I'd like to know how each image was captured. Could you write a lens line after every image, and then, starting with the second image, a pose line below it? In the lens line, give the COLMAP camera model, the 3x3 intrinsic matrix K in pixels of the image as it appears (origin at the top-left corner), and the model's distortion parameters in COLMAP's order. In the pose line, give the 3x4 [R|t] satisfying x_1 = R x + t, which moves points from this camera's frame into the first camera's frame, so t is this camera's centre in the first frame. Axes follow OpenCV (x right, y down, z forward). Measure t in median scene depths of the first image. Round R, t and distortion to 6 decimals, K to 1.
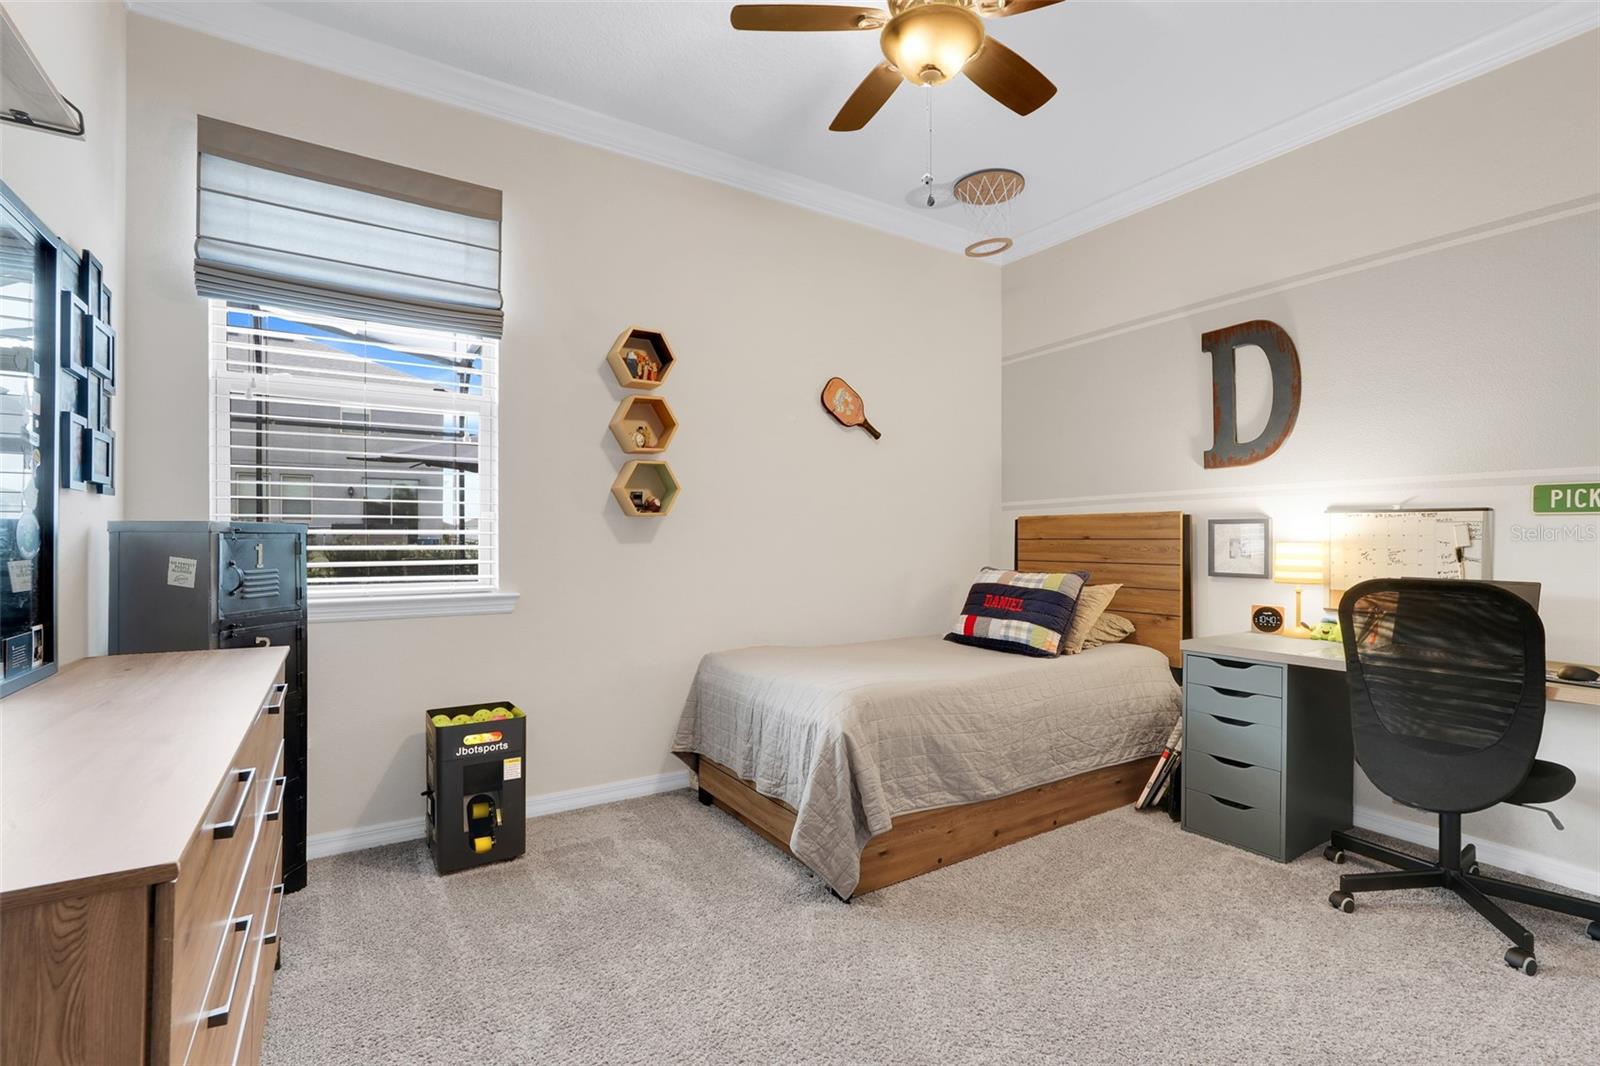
lens RADIAL K [[710.7, 0, 795.8], [0, 710.7, 539.8], [0, 0, 1]] dist [-0.012830, 0.004648]
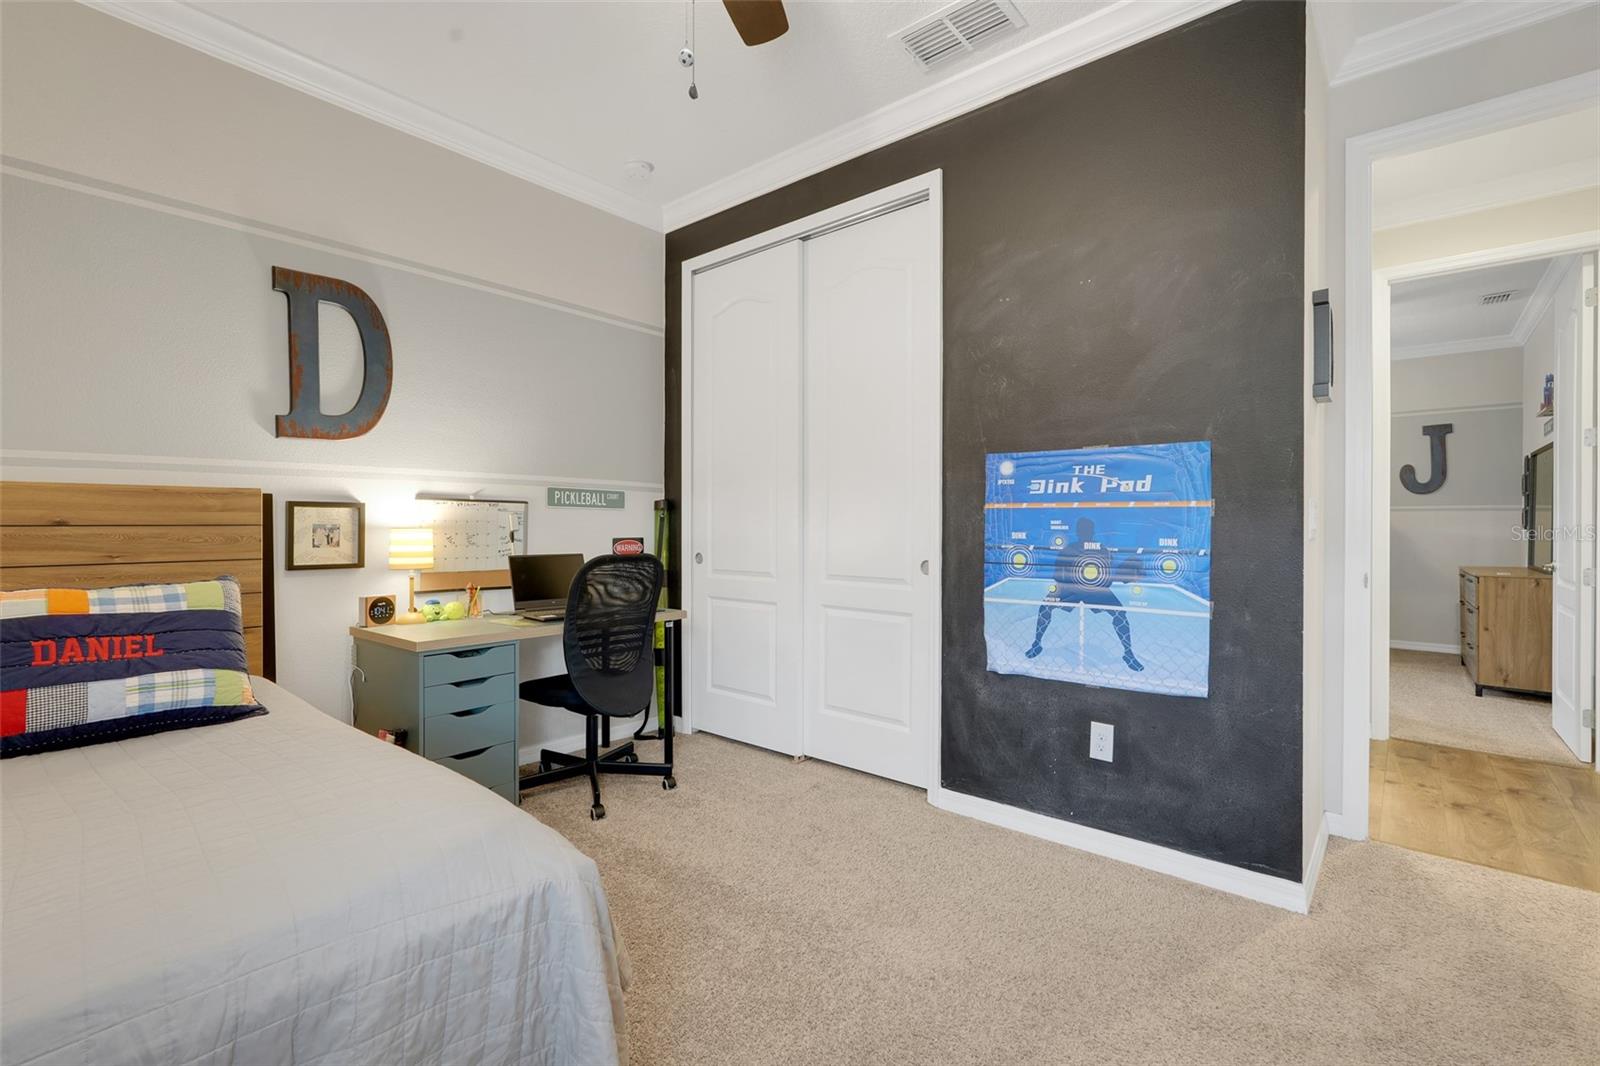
lens RADIAL K [[710.7, 0, 795.6], [0, 710.7, 520.9], [0, 0, 1]] dist [-0.012830, 0.004648]
pose [[-0.293372, 0.002117, 0.955996, -0.374471], [0.001471, 0.999997, -0.001763, -0.003653], [-0.955997, 0.000889, -0.293375, 0.710462]]
